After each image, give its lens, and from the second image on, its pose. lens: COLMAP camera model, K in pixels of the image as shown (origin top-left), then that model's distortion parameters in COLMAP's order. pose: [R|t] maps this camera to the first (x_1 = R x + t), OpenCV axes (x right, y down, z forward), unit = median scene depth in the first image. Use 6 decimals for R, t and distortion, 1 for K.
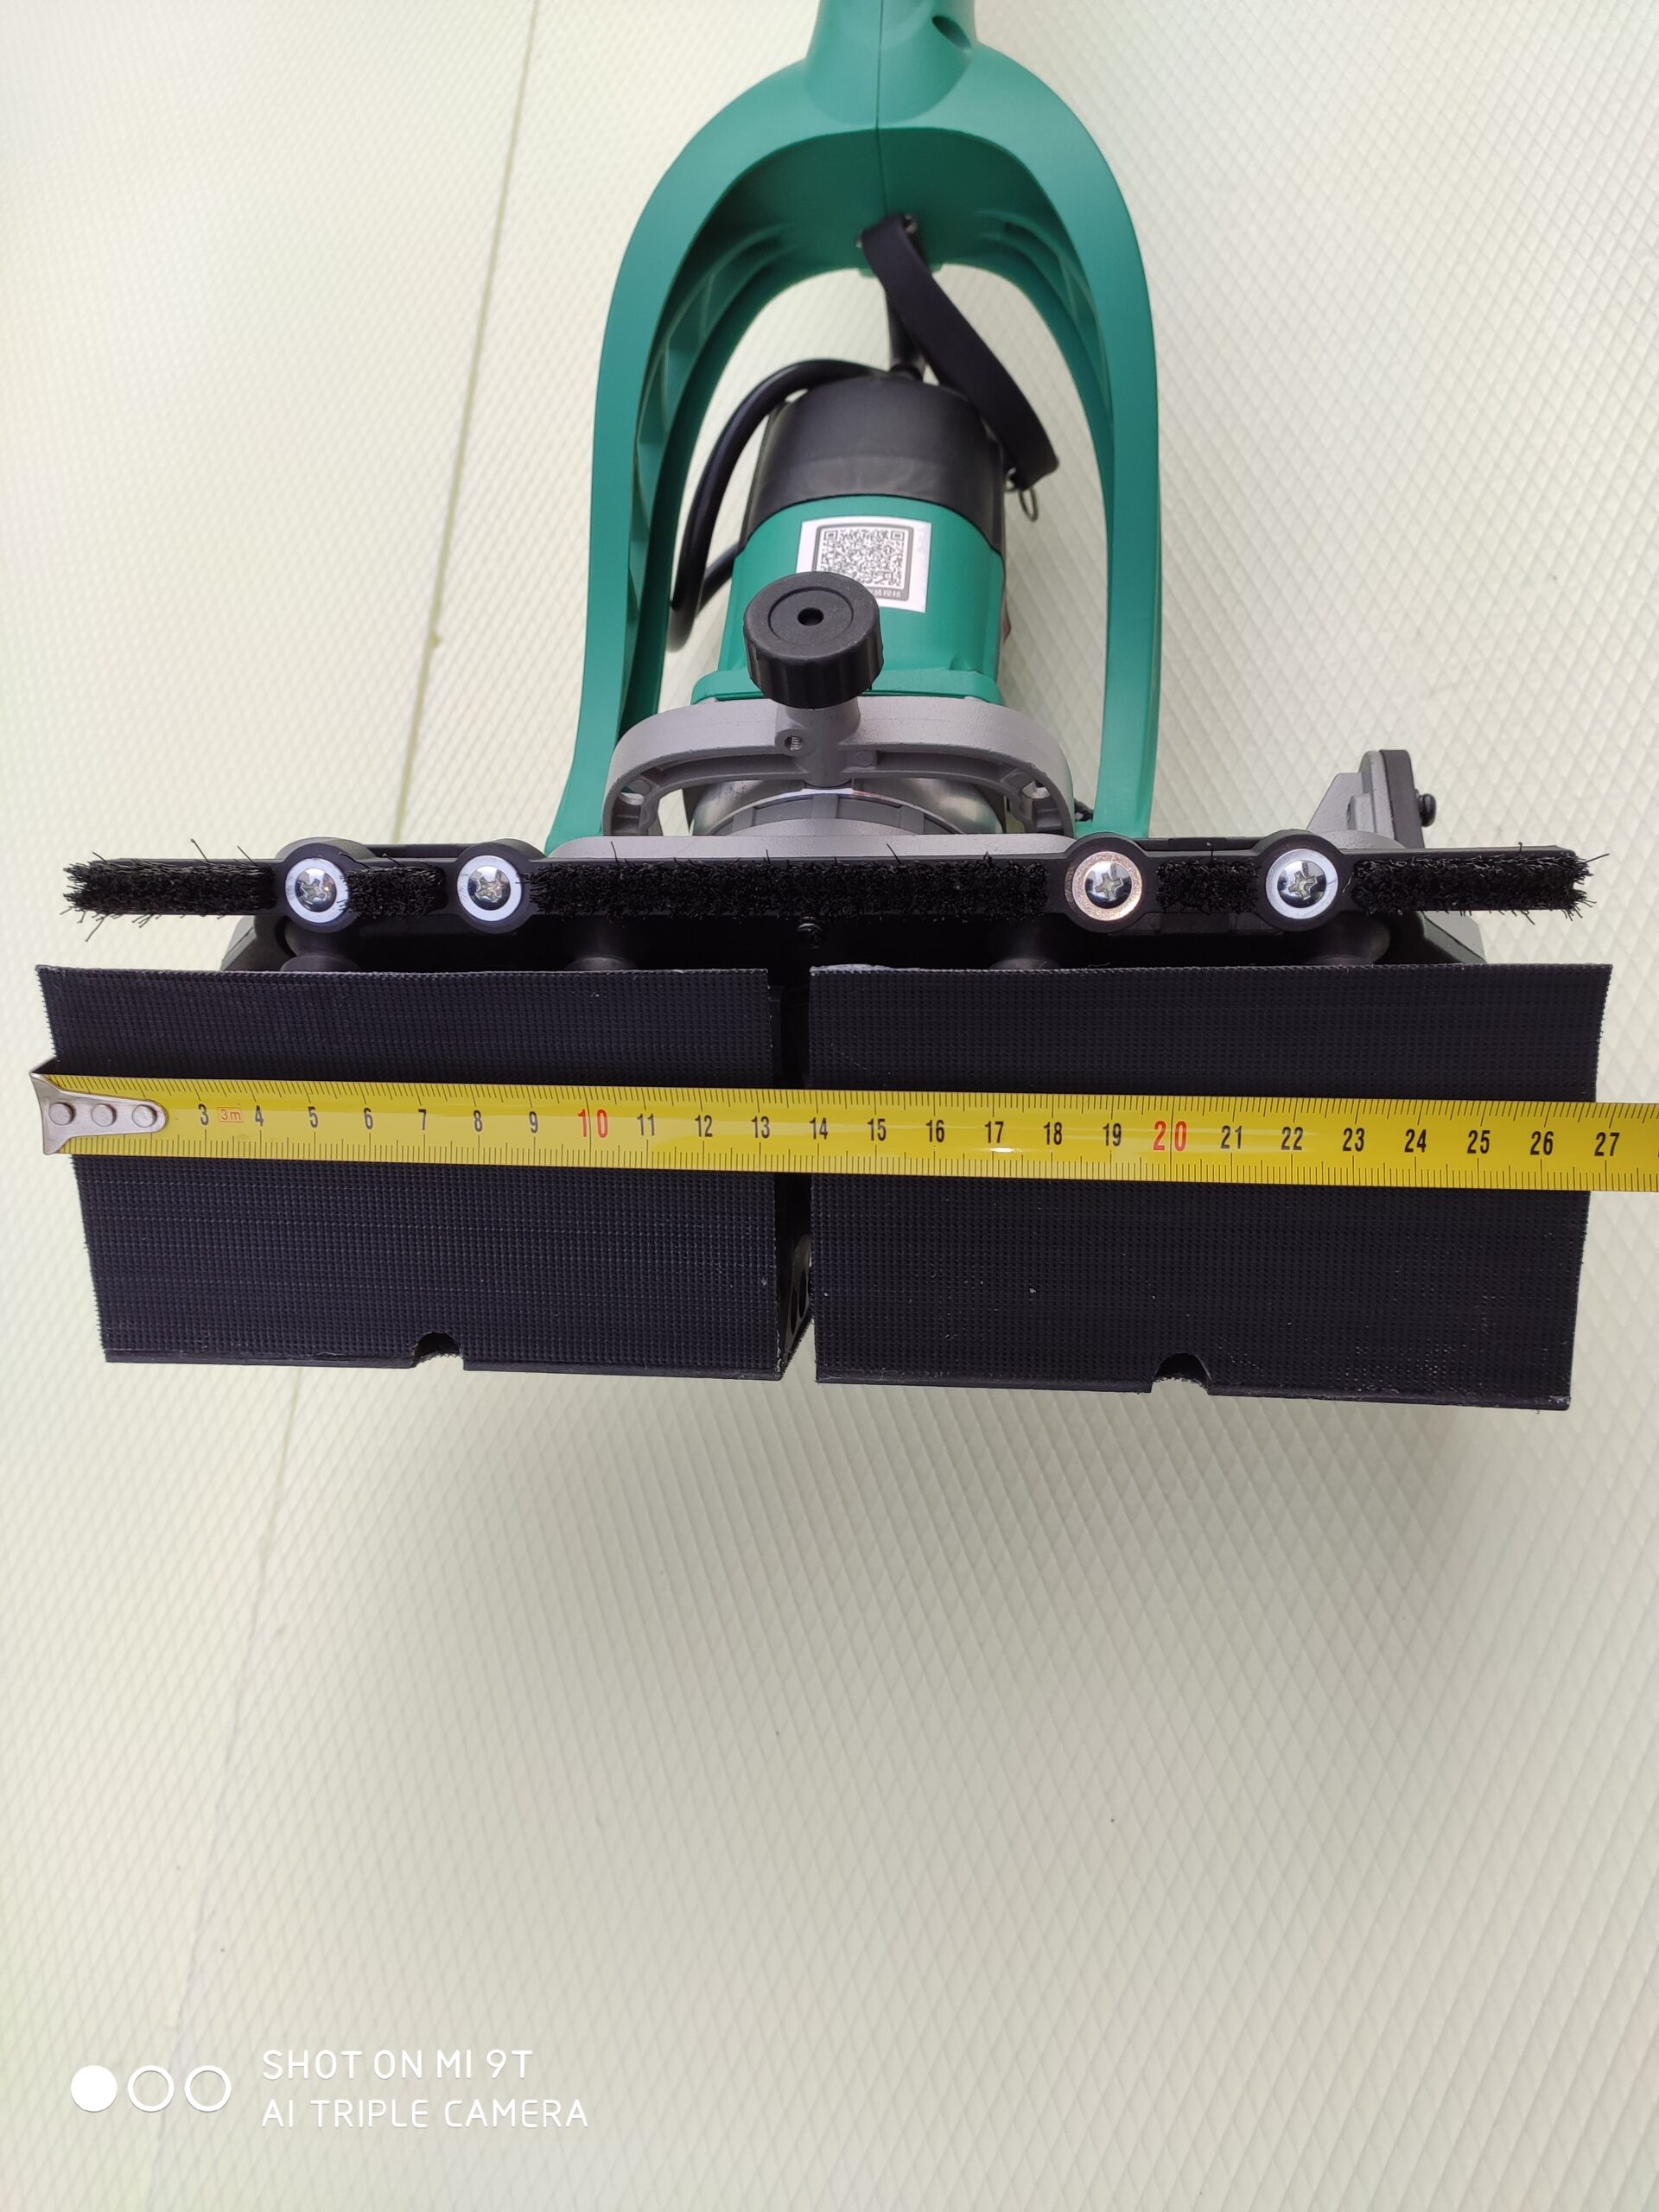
lens RADIAL K [[1654.0, 0, 829.5], [0, 1654.0, 1106.0], [0, 0, 1]] dist [0.024233, -0.000889]
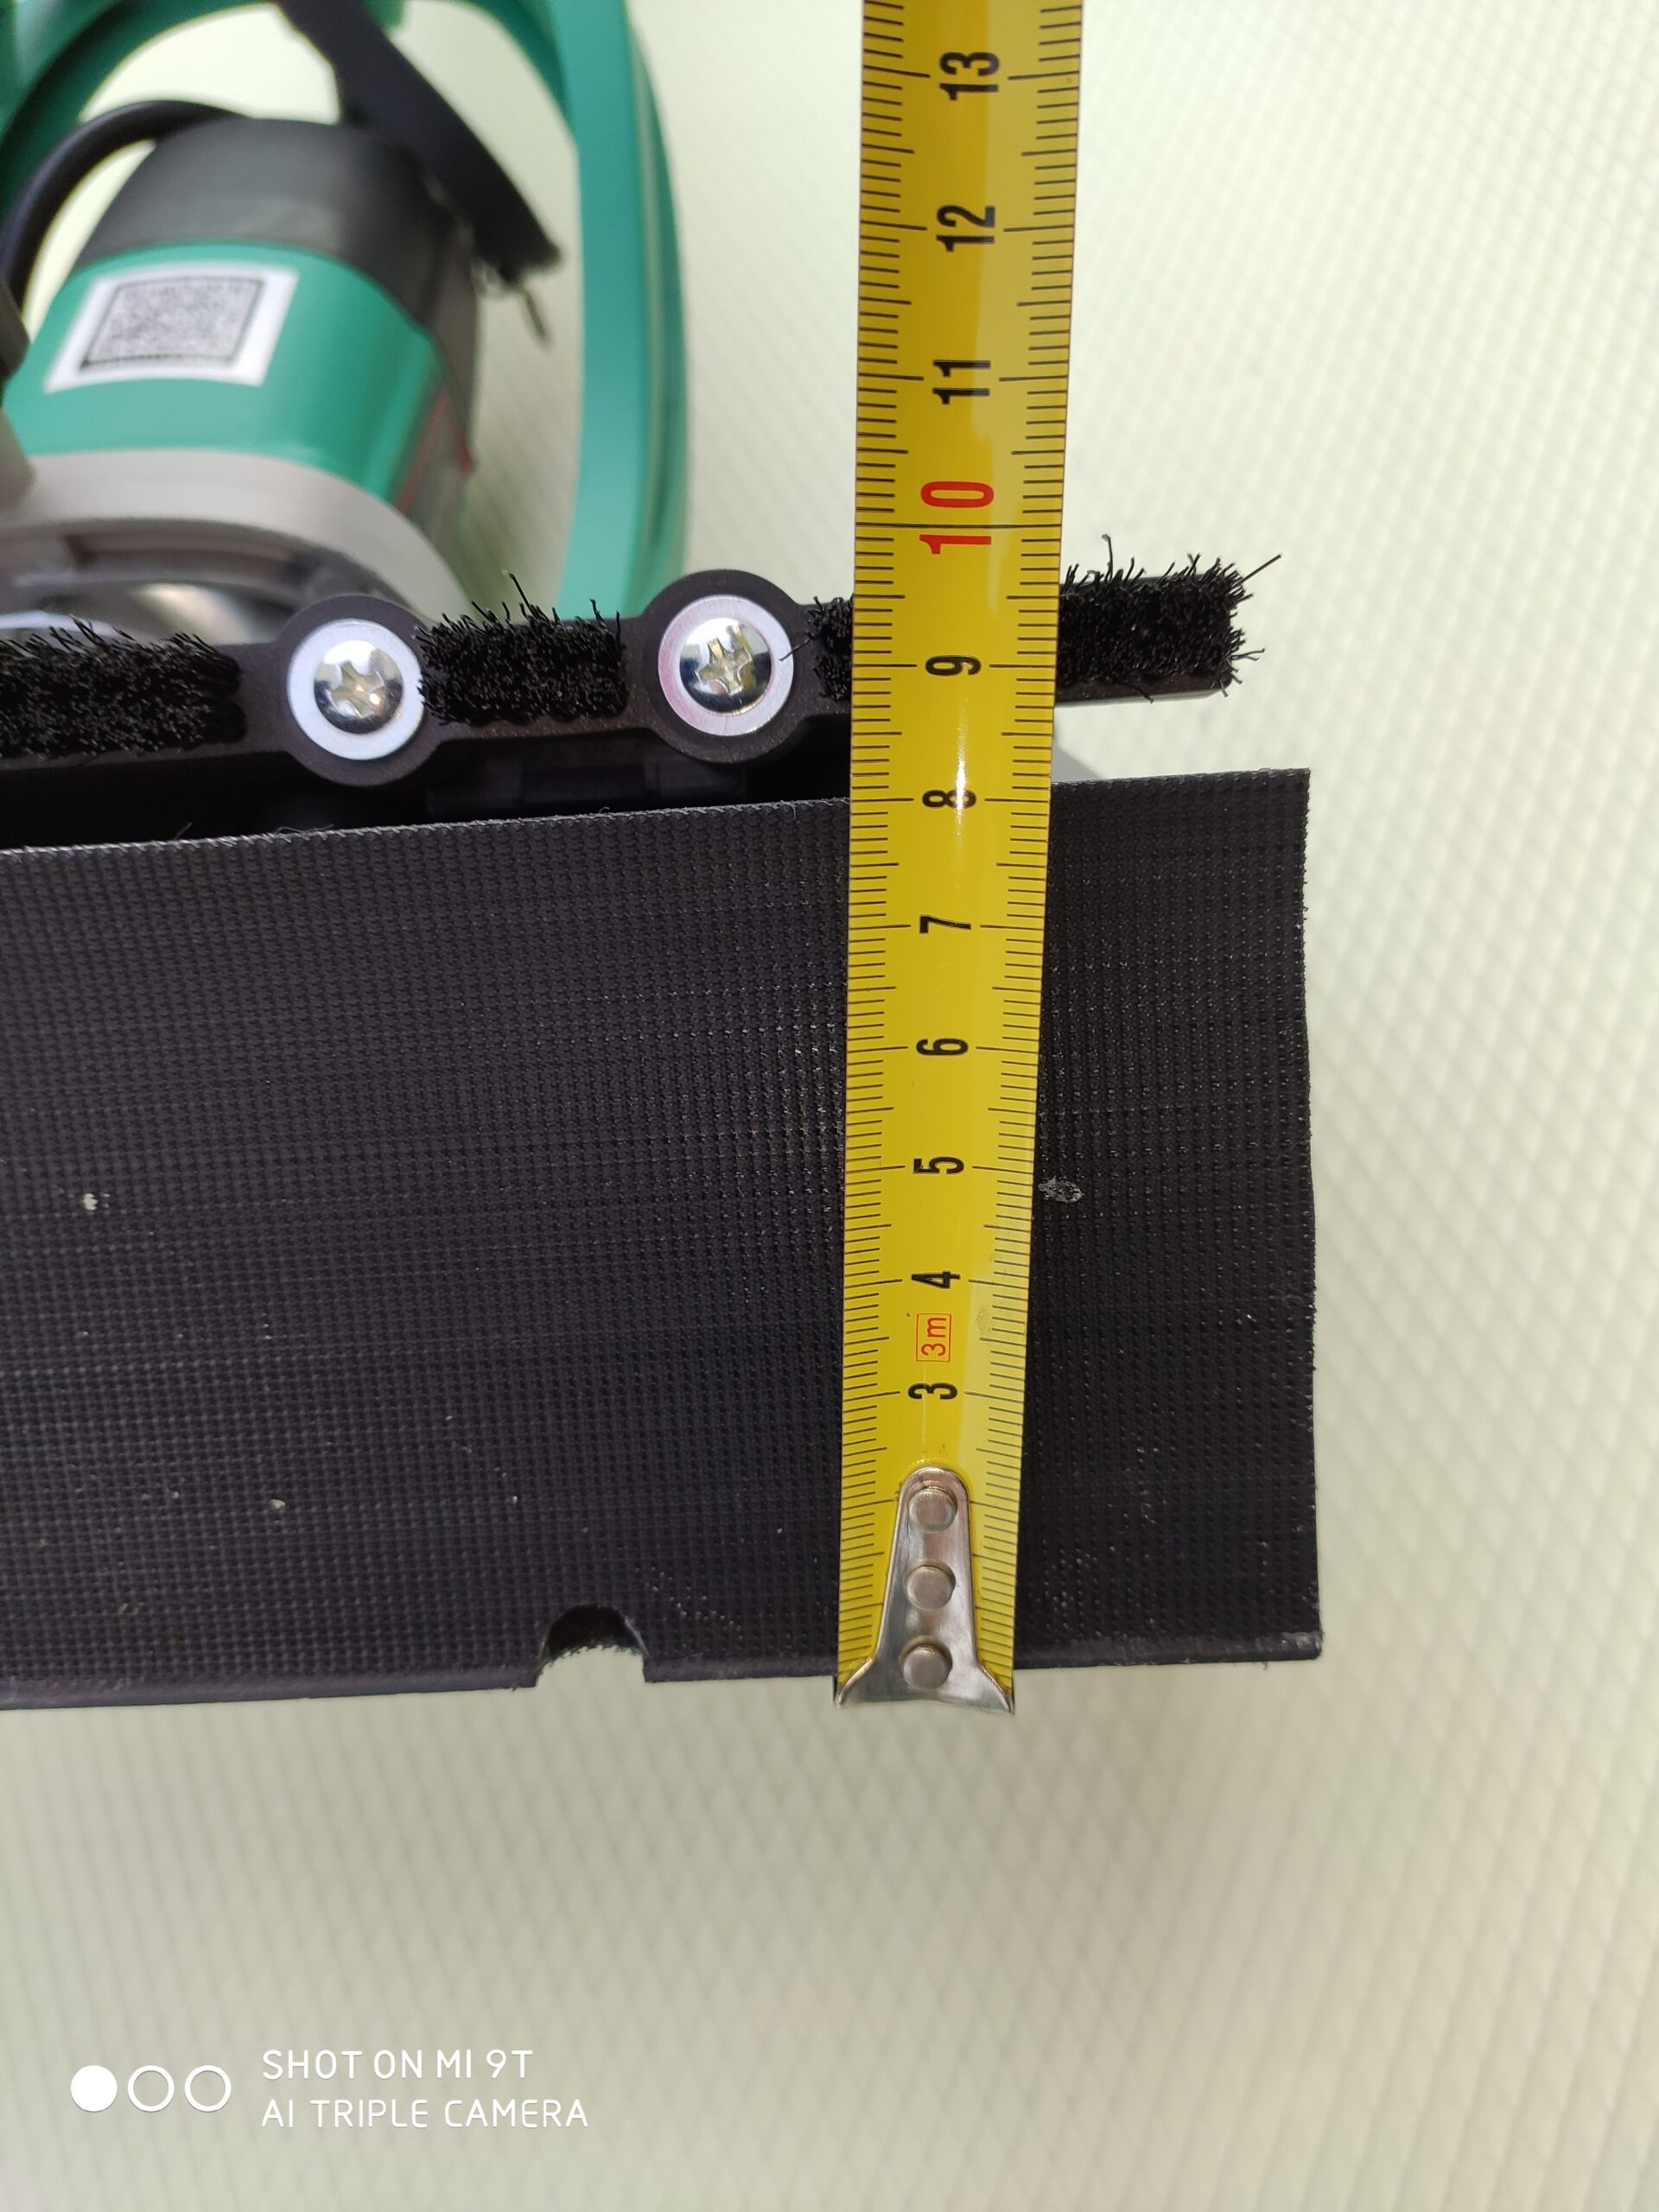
lens RADIAL K [[1720.8, 0, 829.5], [0, 1720.8, 1106.0], [0, 0, 1]] dist [0.006487, 0.001286]
pose [[0.994765, -0.060310, 0.082498, 0.255665], [0.066532, 0.994970, -0.074883, 0.042350], [-0.077566, 0.079979, 0.993774, 0.462534]]
